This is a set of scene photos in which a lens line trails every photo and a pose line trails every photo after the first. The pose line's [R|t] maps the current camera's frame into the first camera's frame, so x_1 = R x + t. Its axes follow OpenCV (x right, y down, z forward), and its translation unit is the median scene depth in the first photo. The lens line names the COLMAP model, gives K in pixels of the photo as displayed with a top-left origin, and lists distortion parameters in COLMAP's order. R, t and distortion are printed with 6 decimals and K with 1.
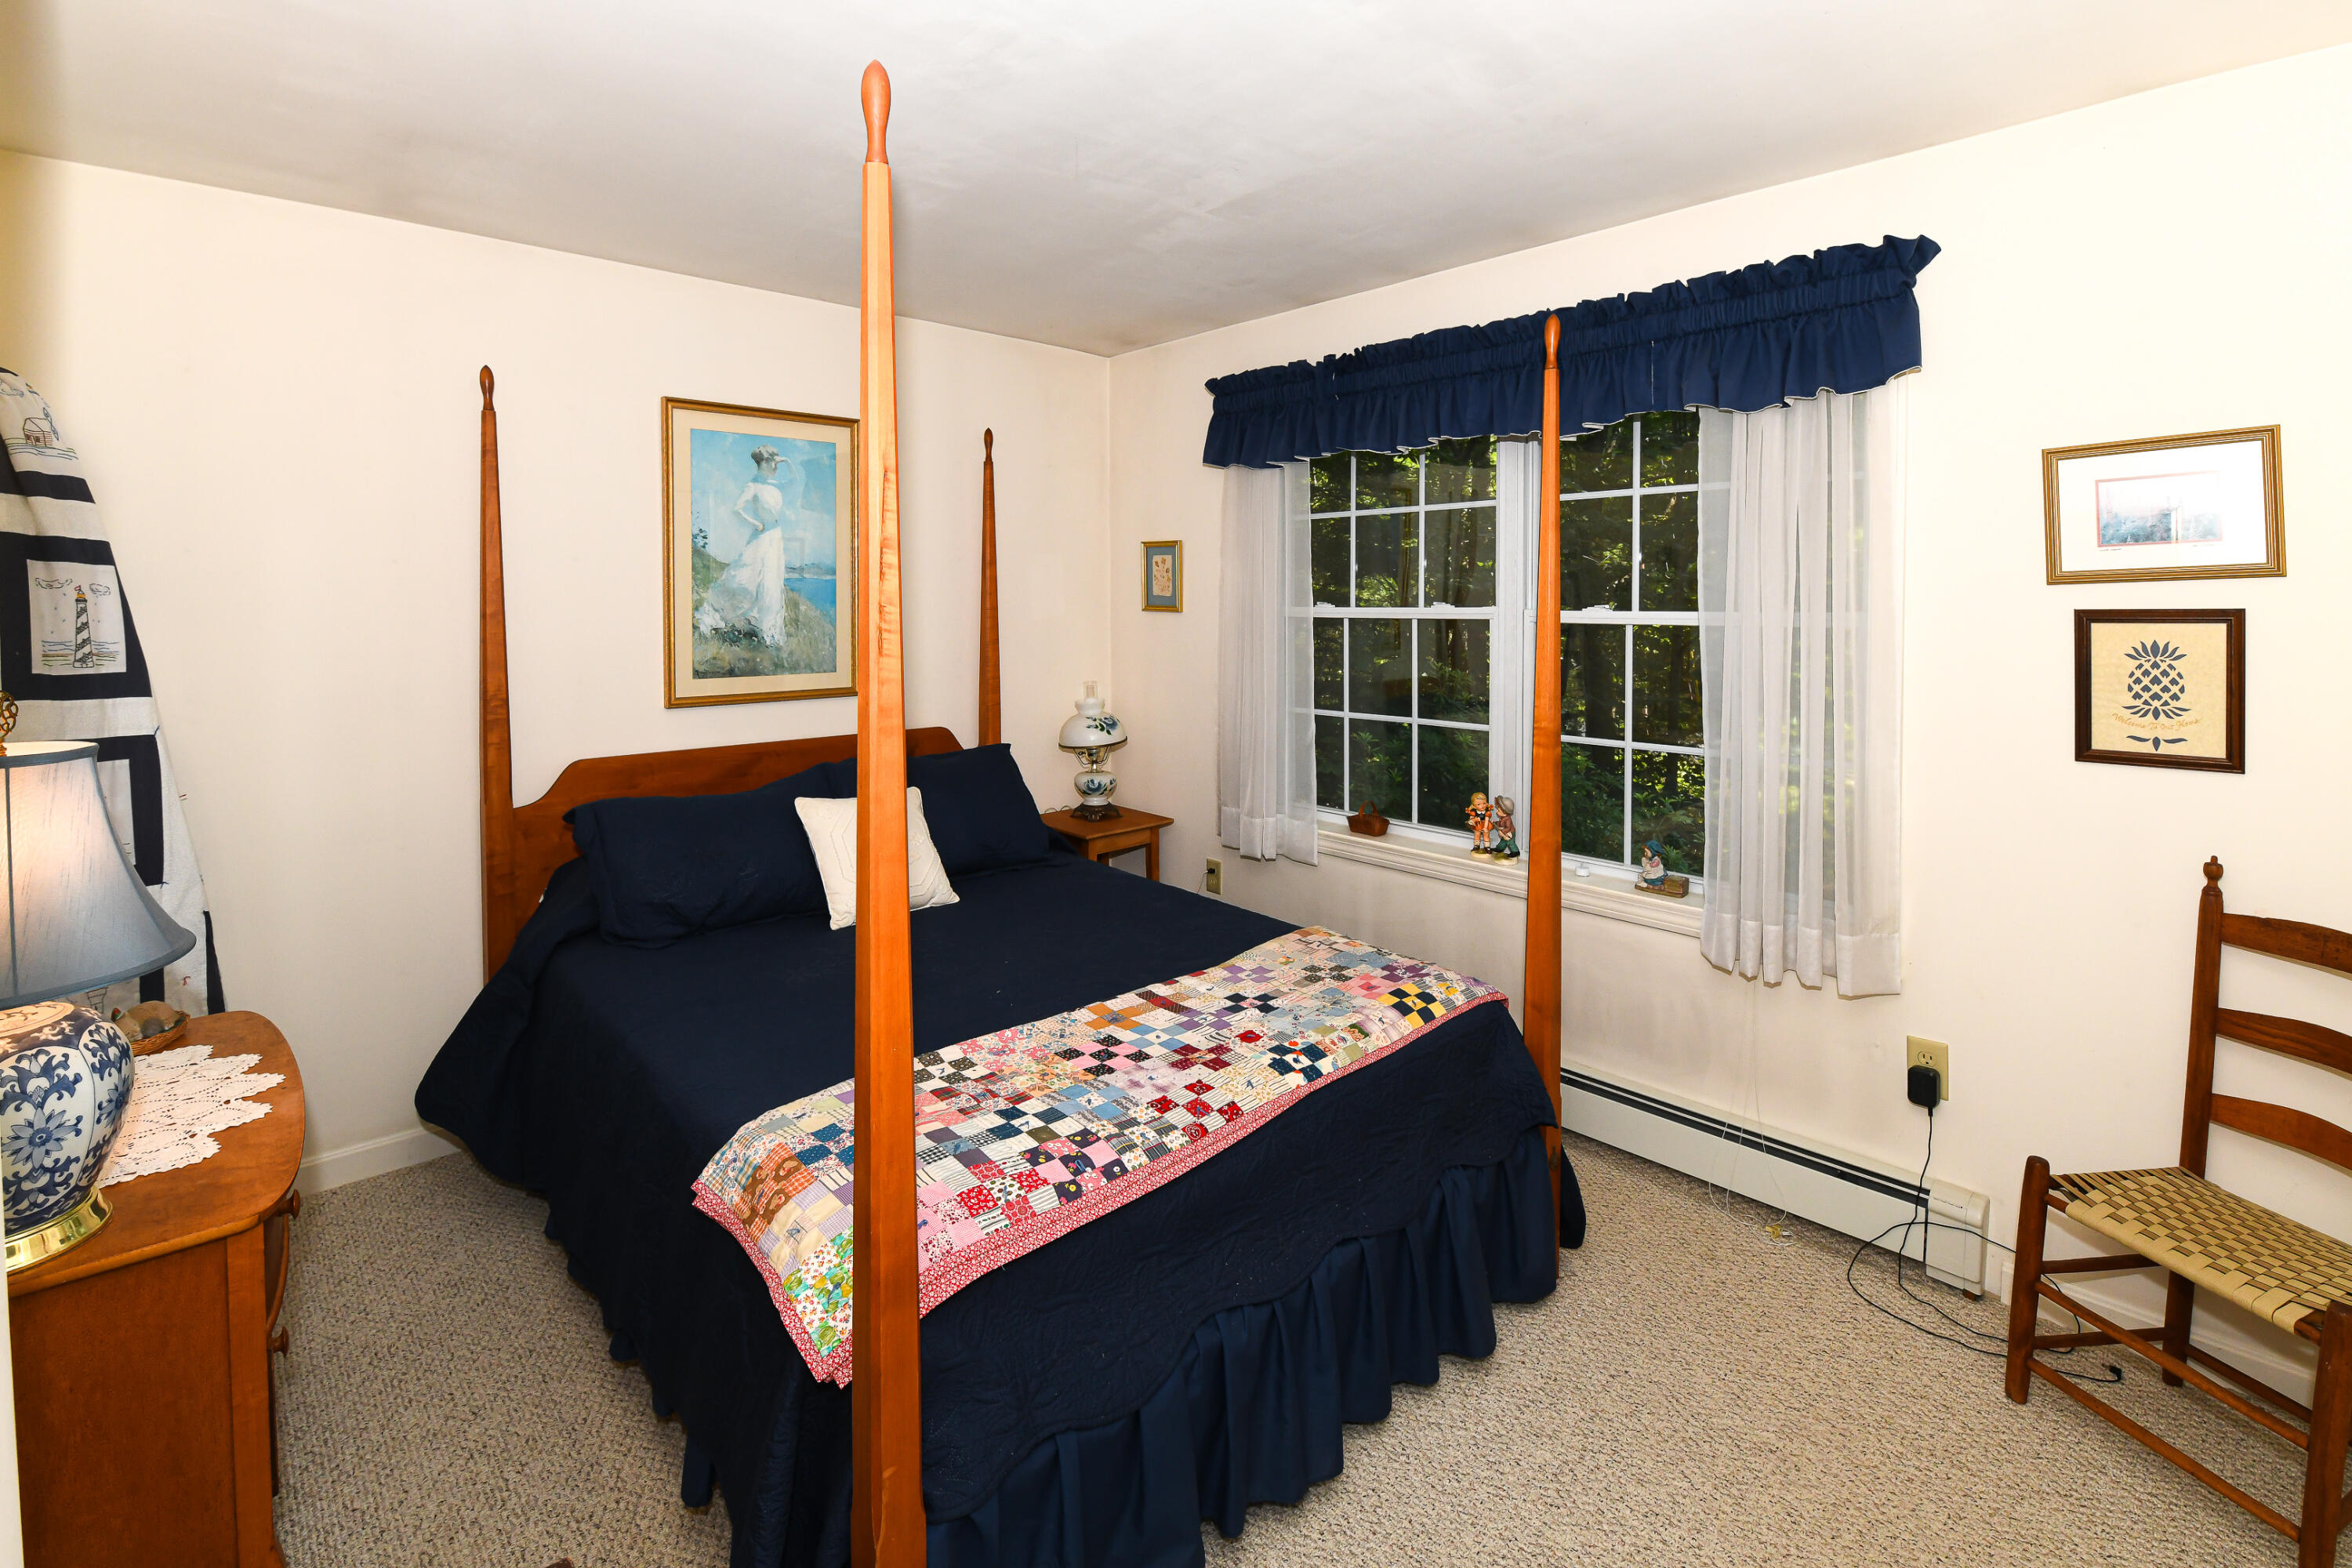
lens RADIAL K [[1083.0, 0, 1175.7], [0, 1083.0, 615.1], [0, 0, 1]] dist [-0.000163, -0.007206]
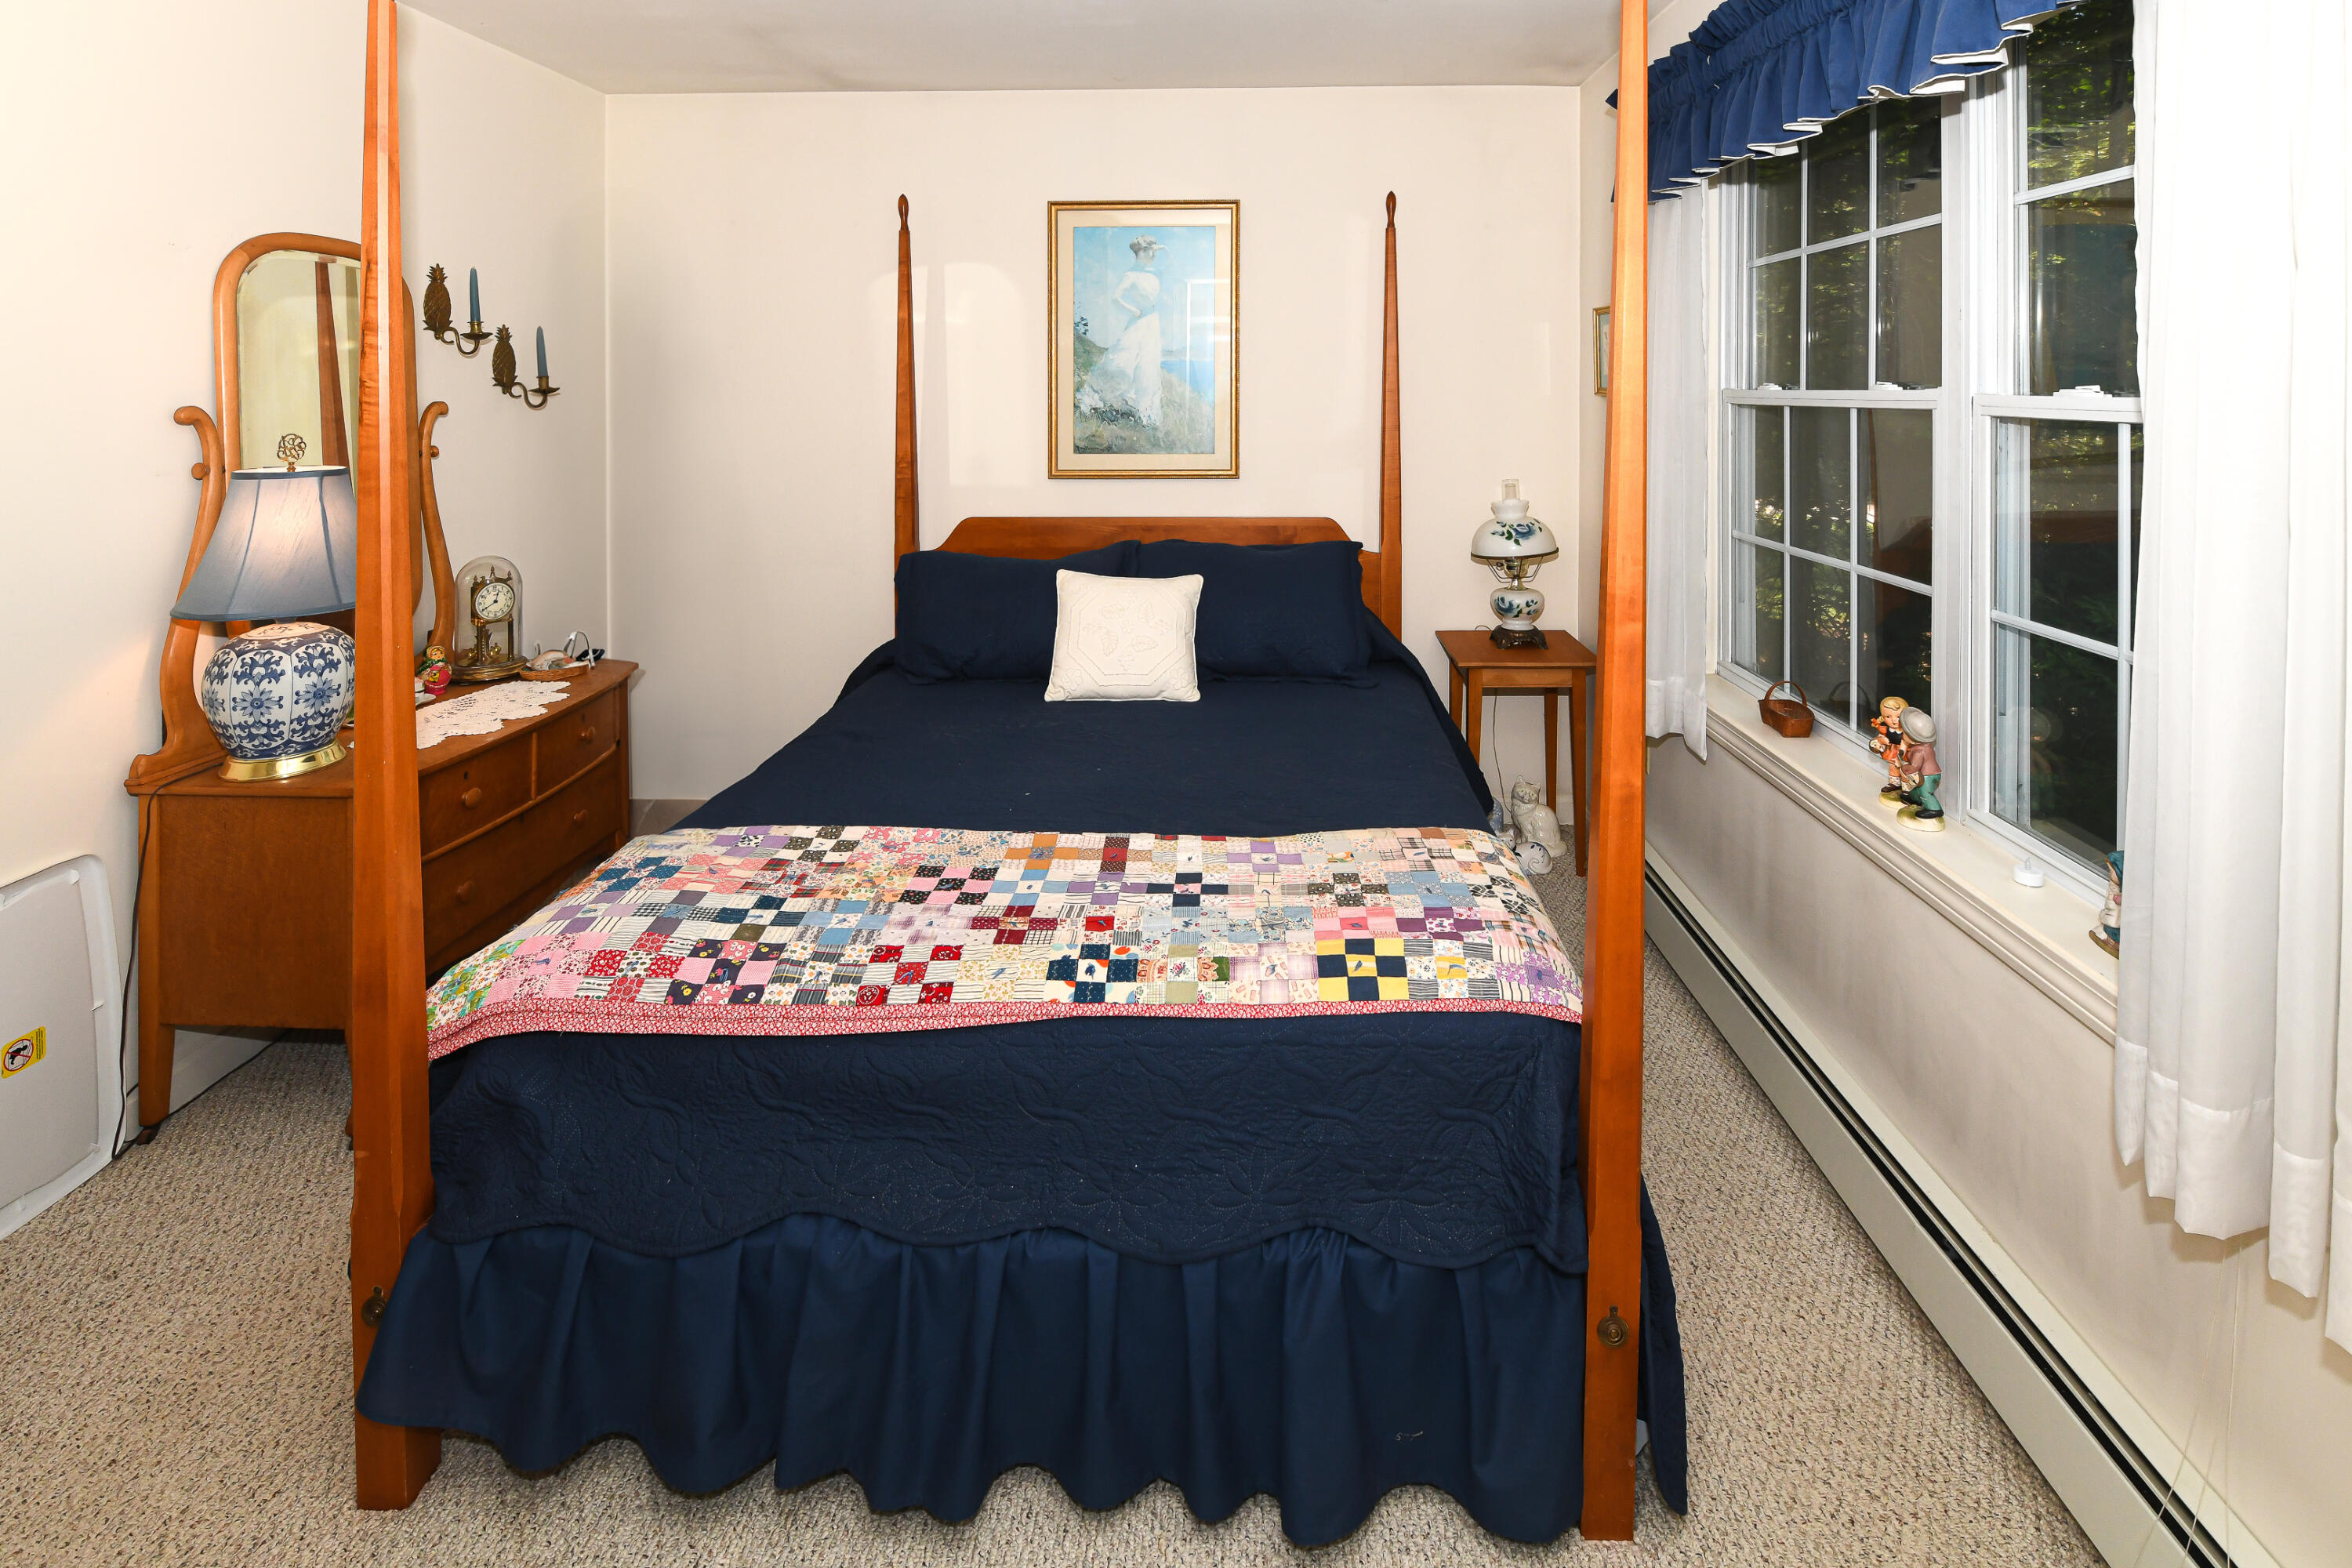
lens RADIAL K [[1092.5, 0, 1179.6], [0, 1092.5, 385.1], [0, 0, 1]] dist [-0.001847, -0.001781]
pose [[0.715559, -0.002185, -0.698548, 0.406465], [-0.008102, 0.999902, -0.011428, 0.001065], [0.698505, 0.013837, 0.715472, 0.278586]]
